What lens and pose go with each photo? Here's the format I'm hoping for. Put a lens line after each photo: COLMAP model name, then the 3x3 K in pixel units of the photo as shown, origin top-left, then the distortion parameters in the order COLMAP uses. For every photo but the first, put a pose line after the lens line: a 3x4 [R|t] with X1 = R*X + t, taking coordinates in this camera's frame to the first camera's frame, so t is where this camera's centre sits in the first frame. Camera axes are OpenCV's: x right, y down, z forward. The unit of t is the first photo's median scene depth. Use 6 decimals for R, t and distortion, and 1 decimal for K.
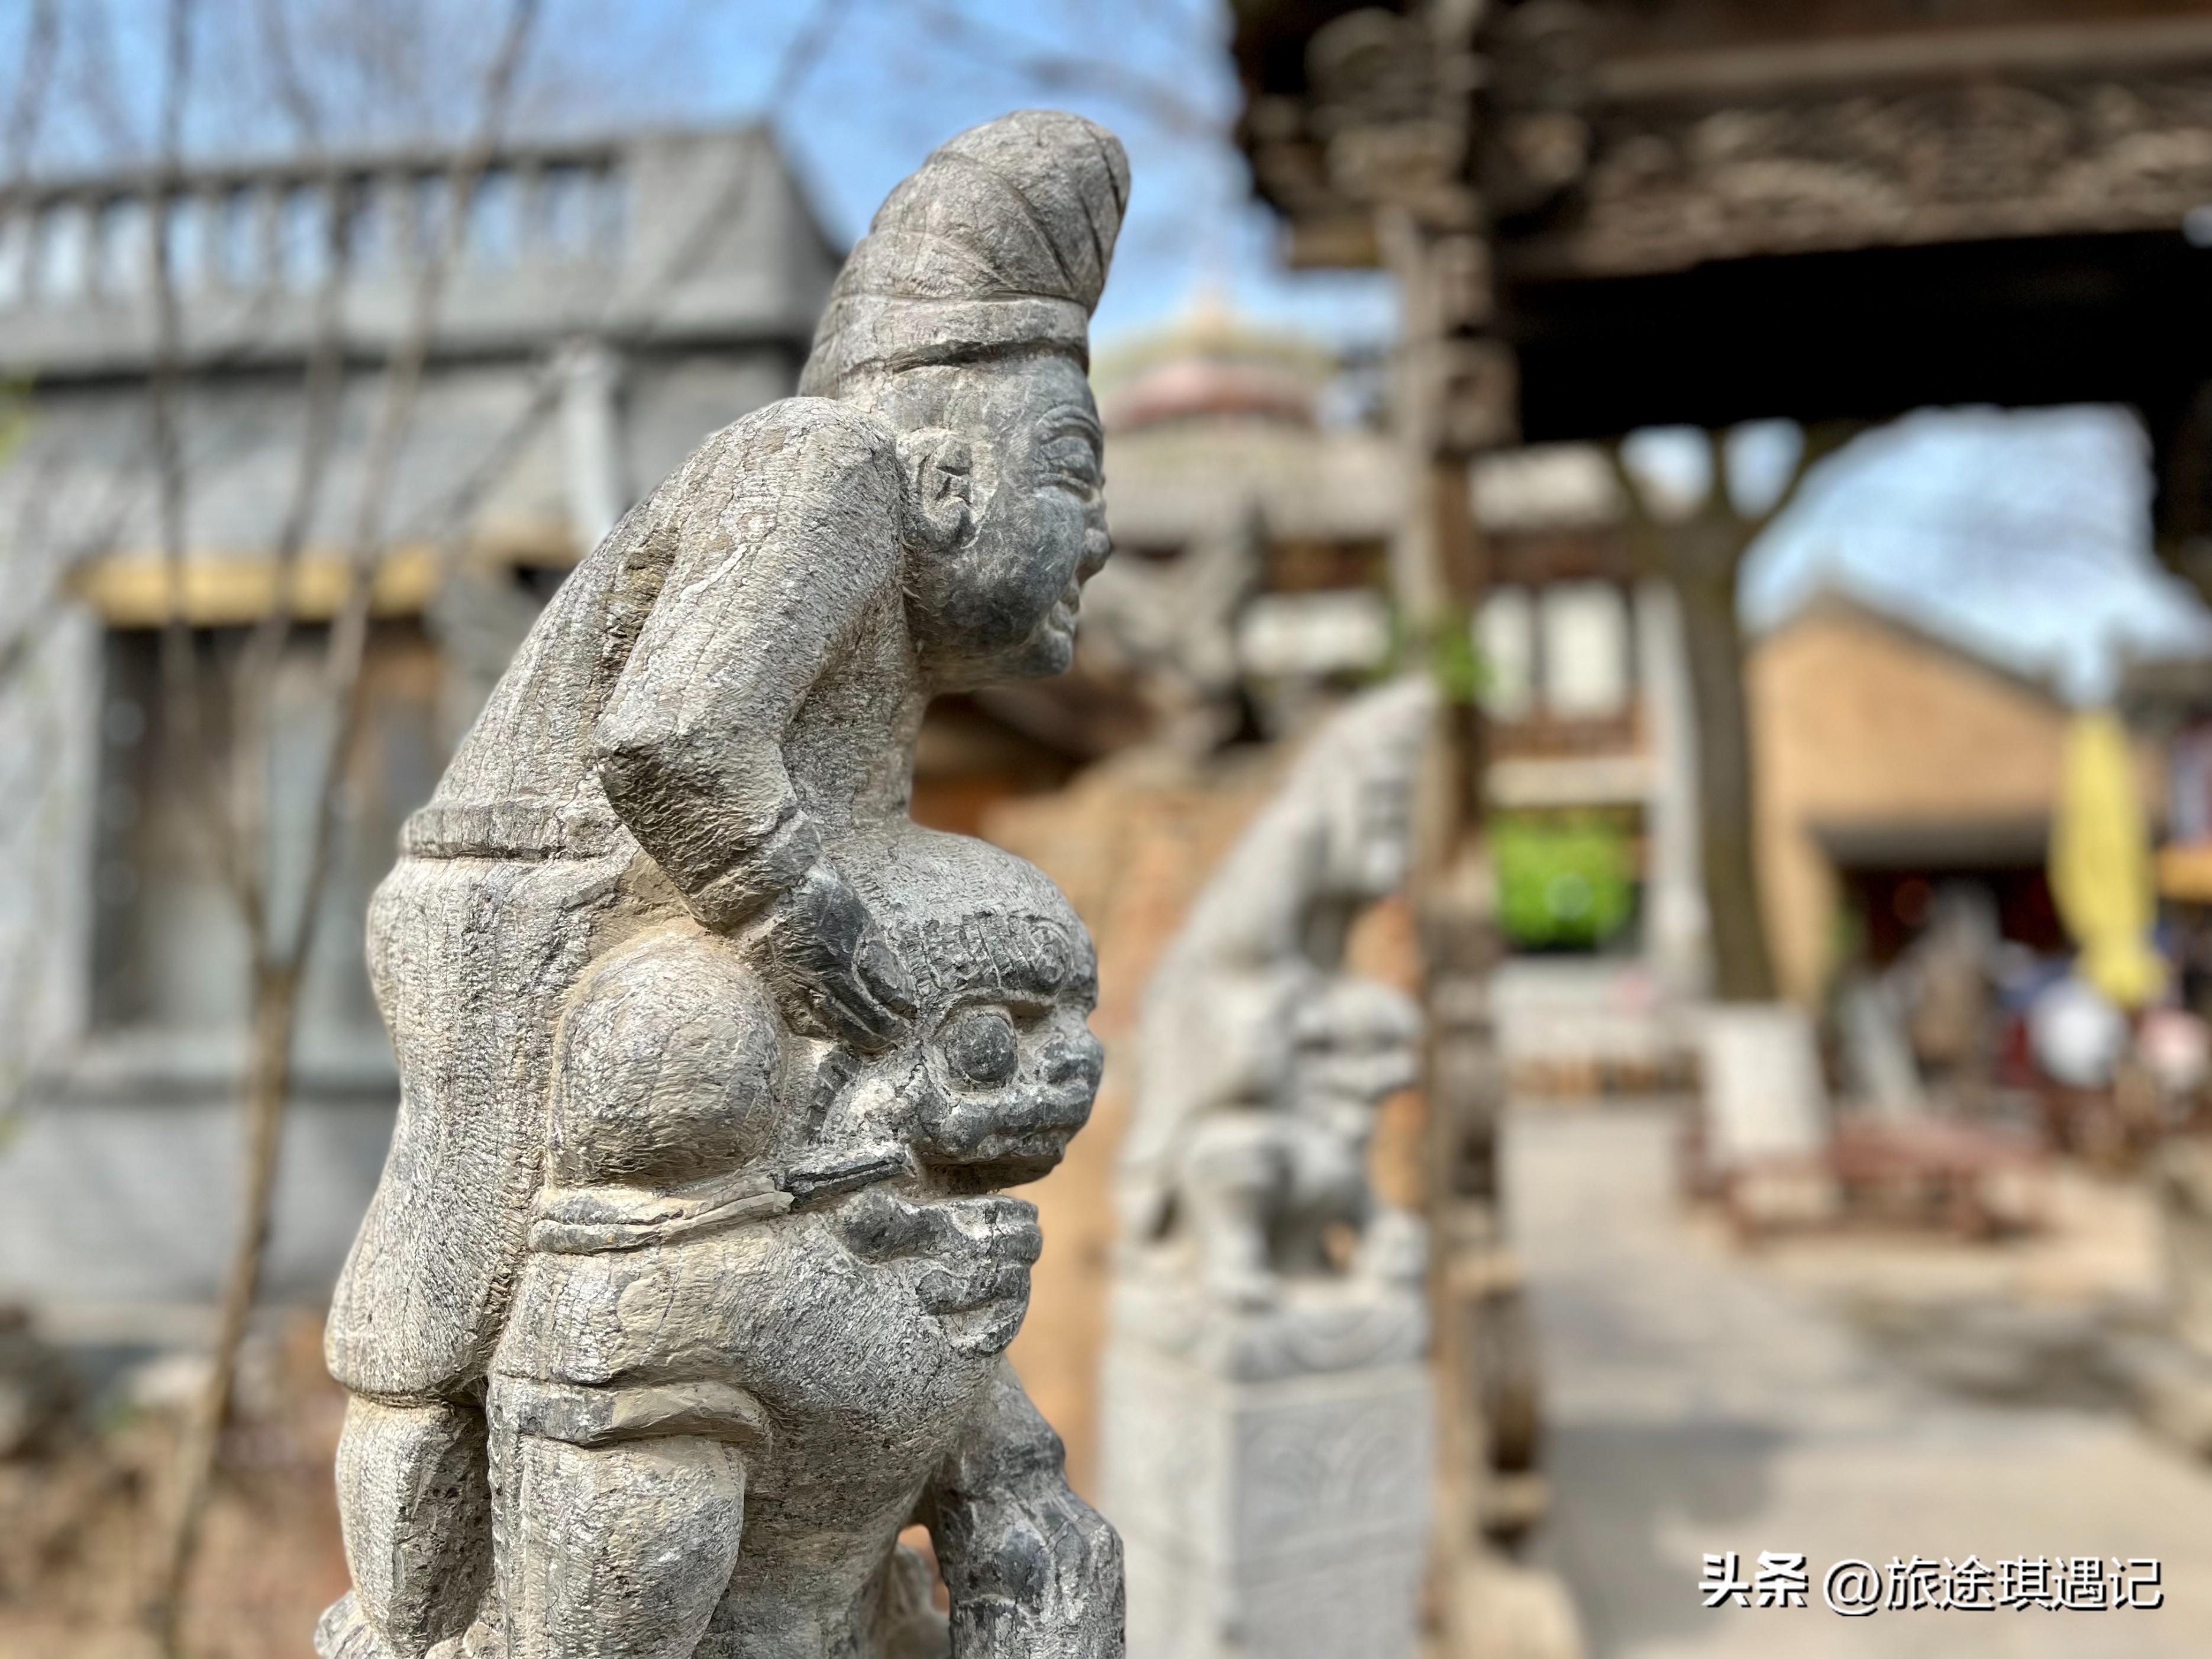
lens RADIAL K [[1681.7, 0, 1106.0], [0, 1681.7, 829.5], [0, 0, 1]] dist [-0.002558, -0.001481]
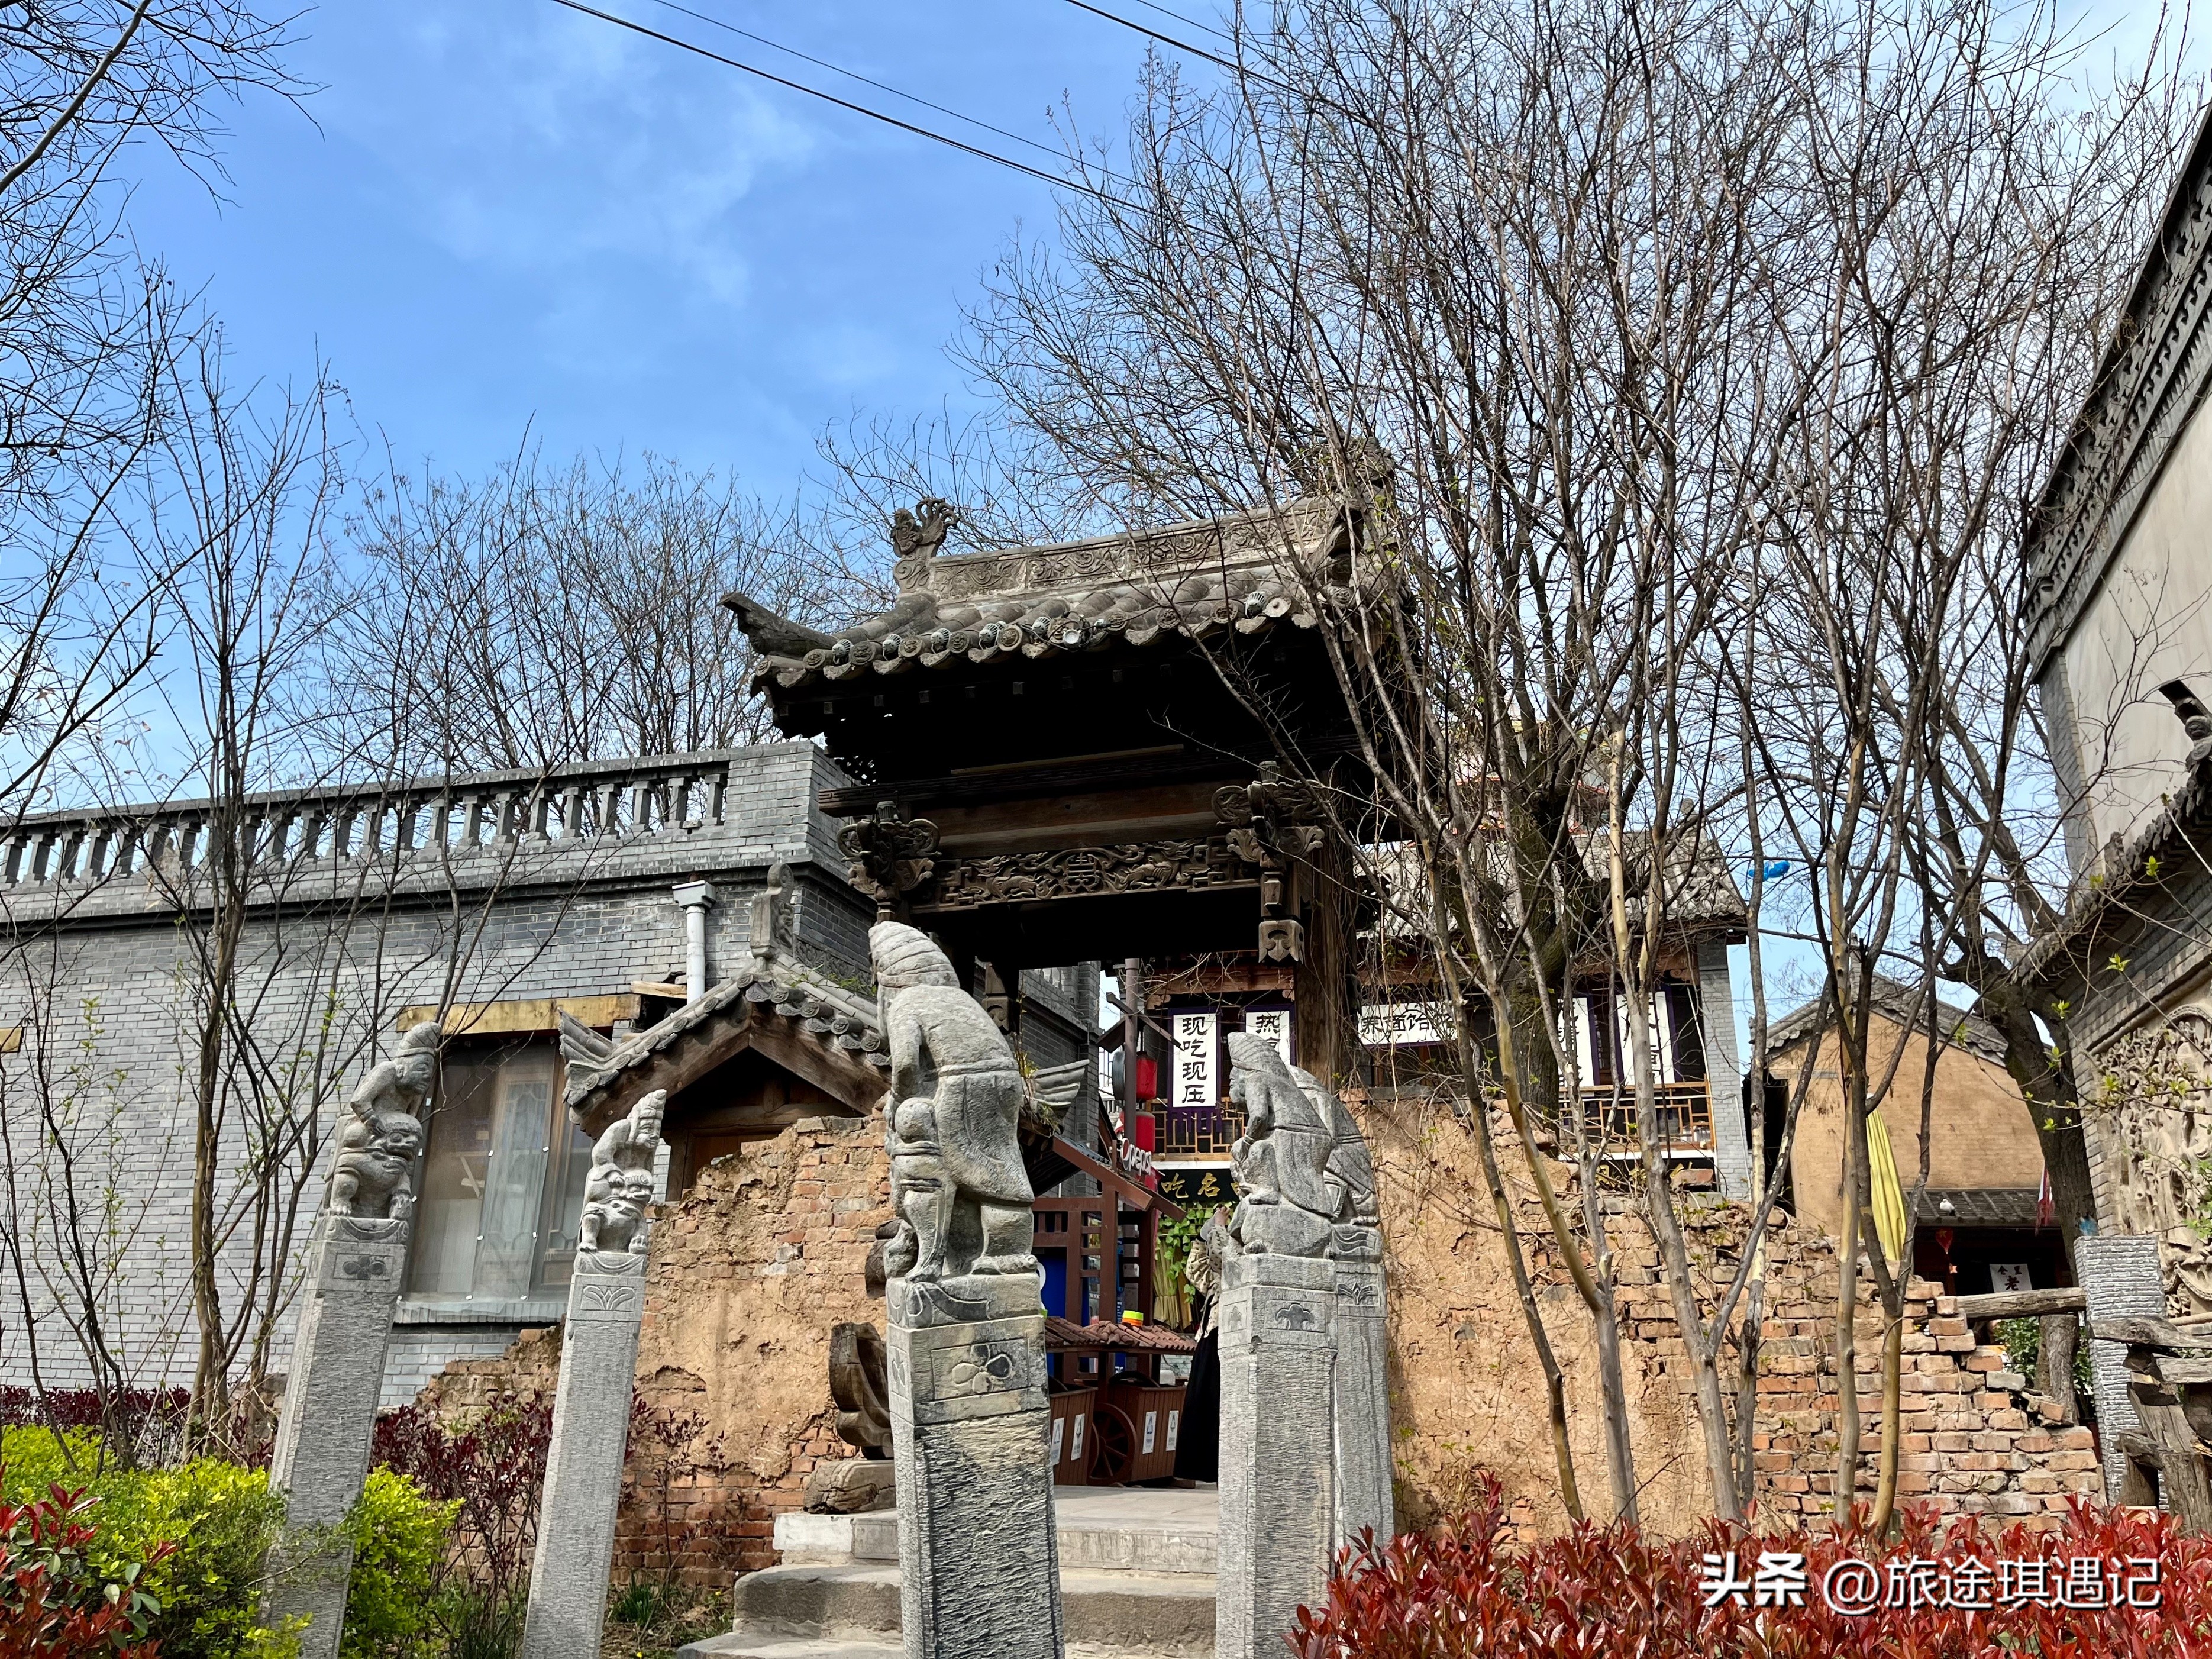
lens RADIAL K [[1681.7, 0, 1106.0], [0, 1681.7, 829.5], [0, 0, 1]] dist [-0.002558, -0.001481]
pose [[0.979914, -0.022603, -0.198134, 1.984502], [-0.021131, 0.976193, -0.215870, 0.139101], [0.198296, 0.215721, 0.956108, -2.600028]]
